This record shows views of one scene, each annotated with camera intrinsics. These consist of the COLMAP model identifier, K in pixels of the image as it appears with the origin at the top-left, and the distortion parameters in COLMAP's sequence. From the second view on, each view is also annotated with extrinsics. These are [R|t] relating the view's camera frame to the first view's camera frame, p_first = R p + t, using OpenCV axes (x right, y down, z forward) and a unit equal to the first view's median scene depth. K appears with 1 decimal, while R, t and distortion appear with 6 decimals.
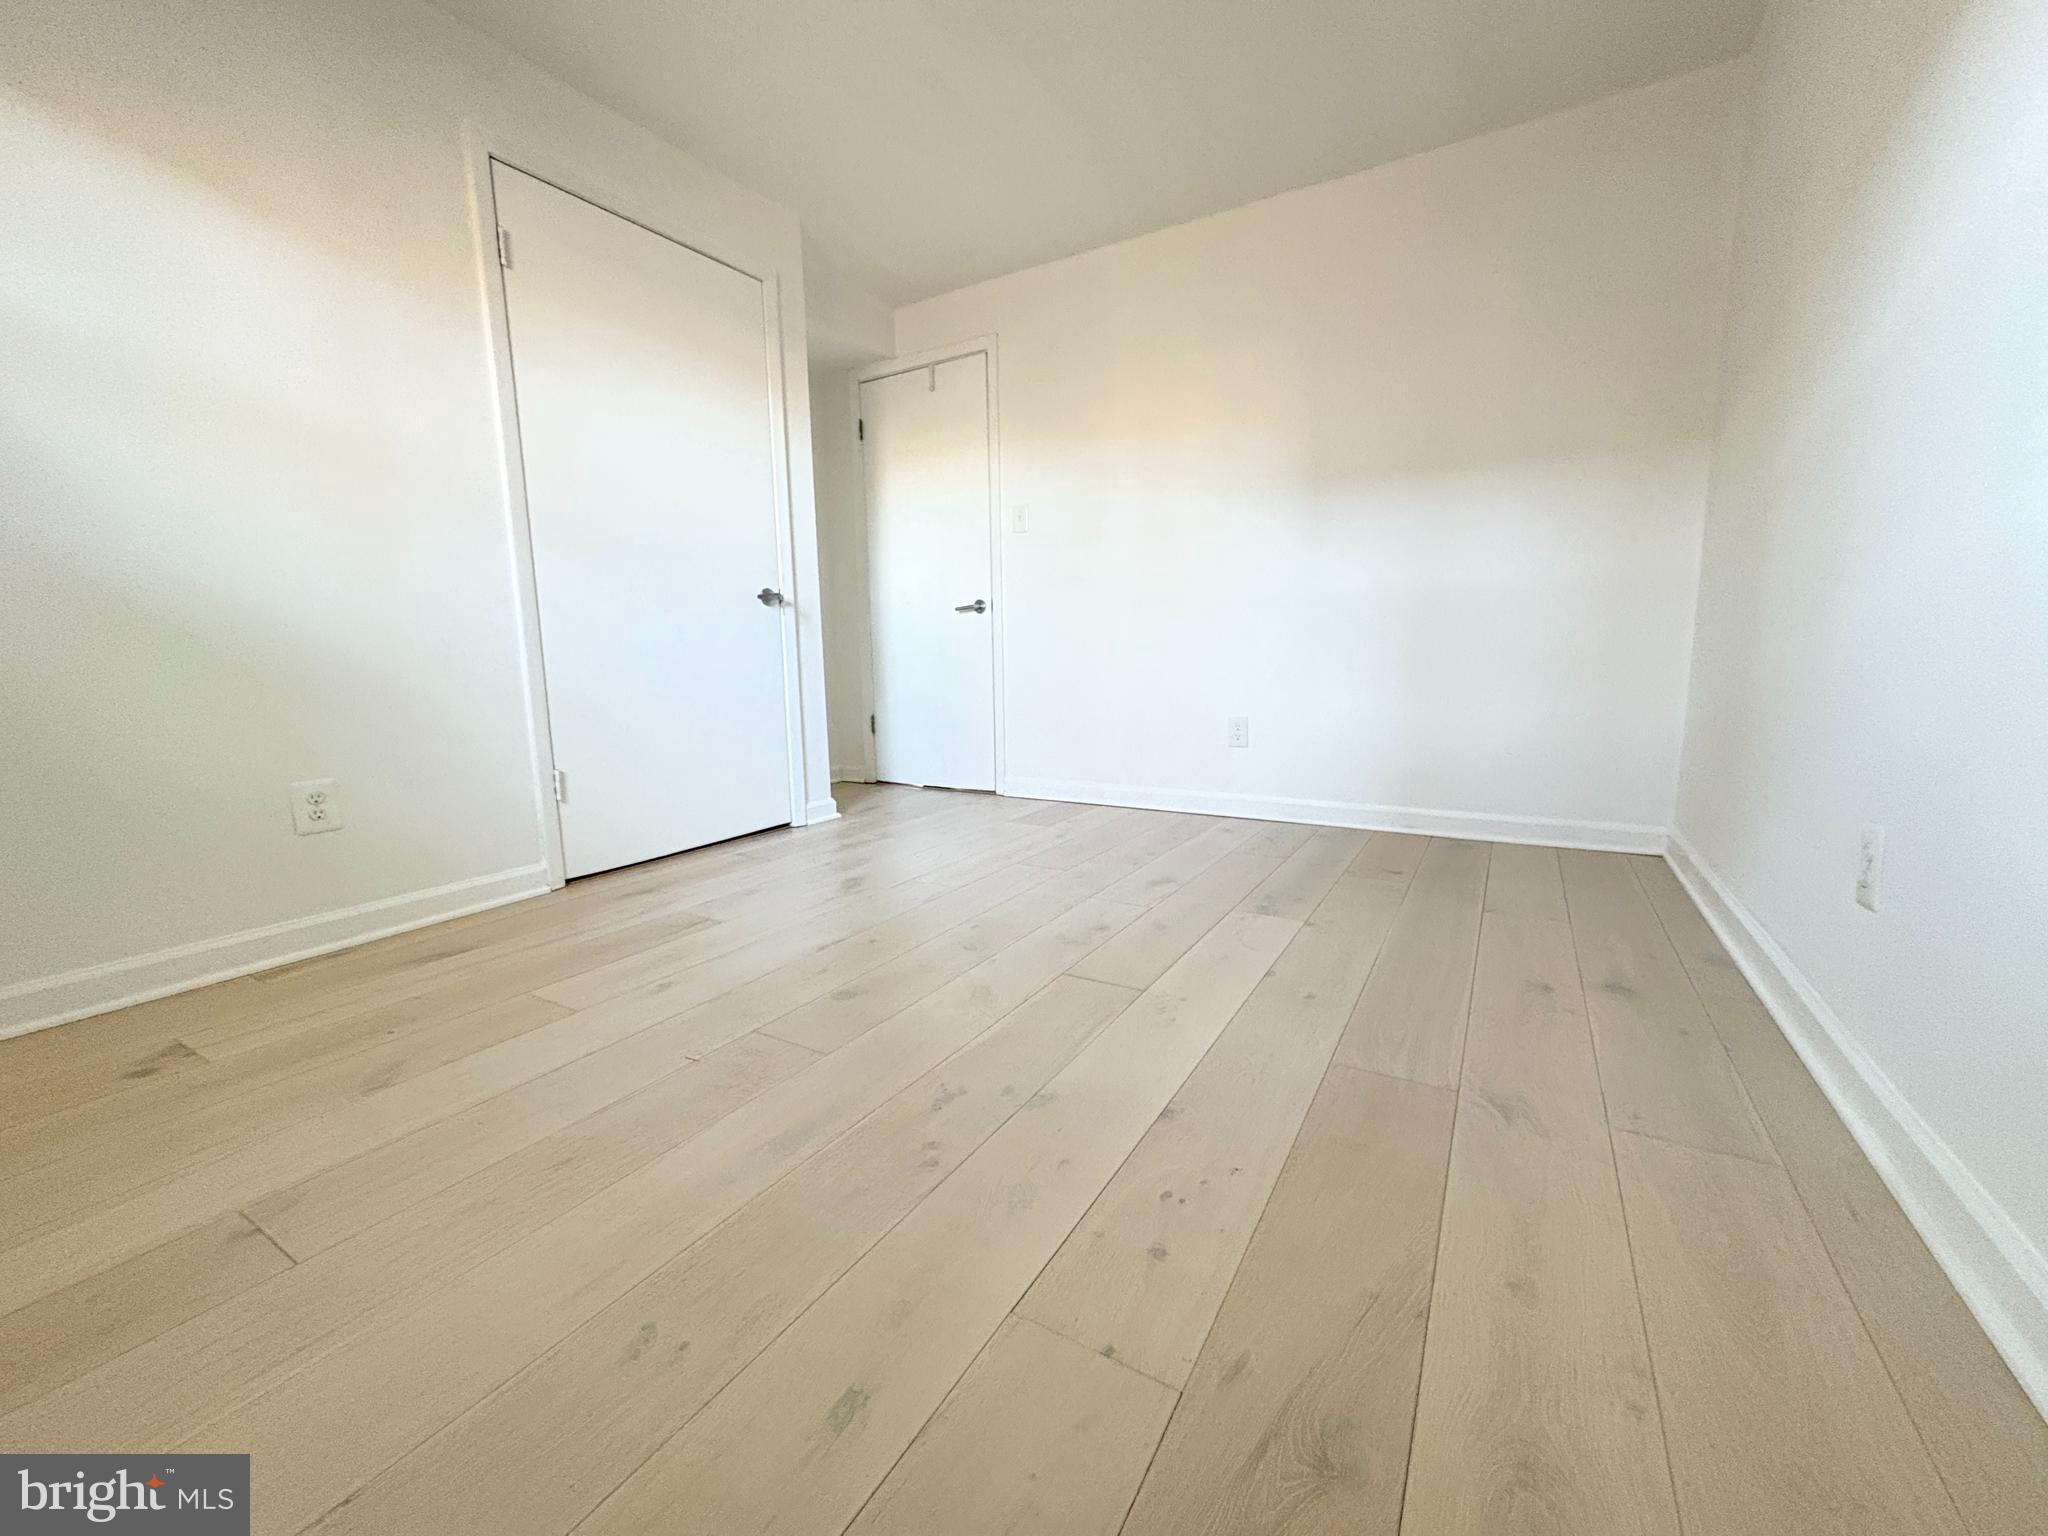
lens RADIAL K [[813.7, 0, 1023.4], [0, 813.7, 766.8], [0, 0, 1]] dist [0.003613, -0.000618]
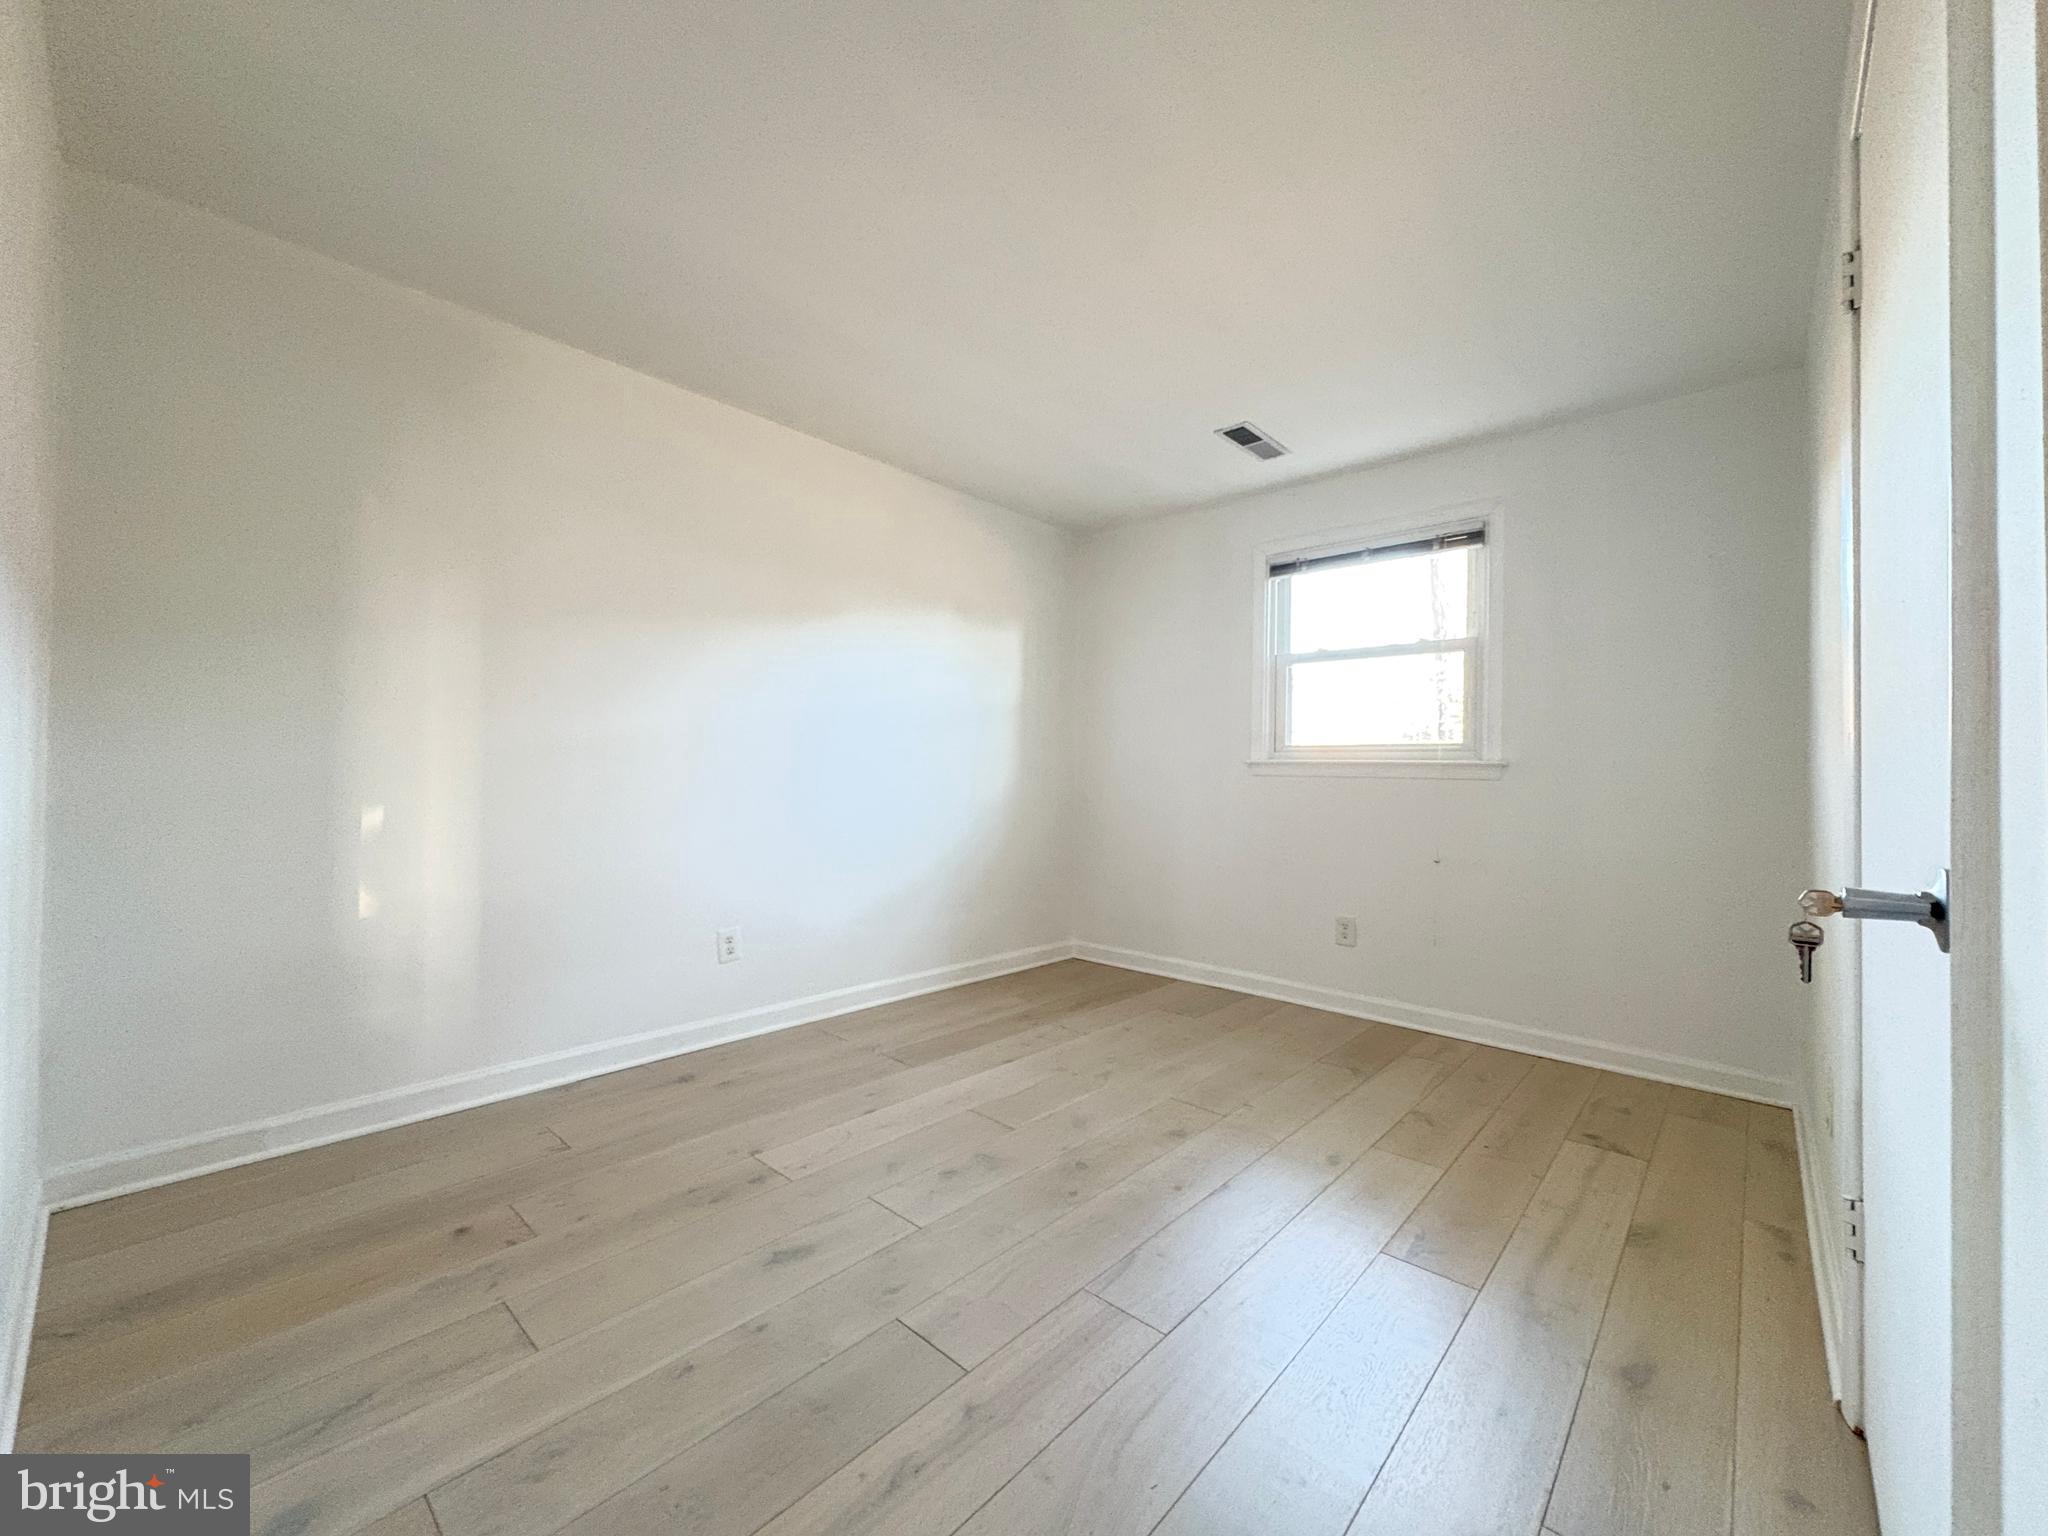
lens RADIAL K [[813.7, 0, 1026.6], [0, 813.7, 771.0], [0, 0, 1]] dist [0.003613, -0.000618]
pose [[-0.982229, -0.000966, 0.187685, -0.233877], [0.025599, 0.989953, 0.139062, -0.541845], [-0.185934, 0.141396, -0.972335, 2.391191]]
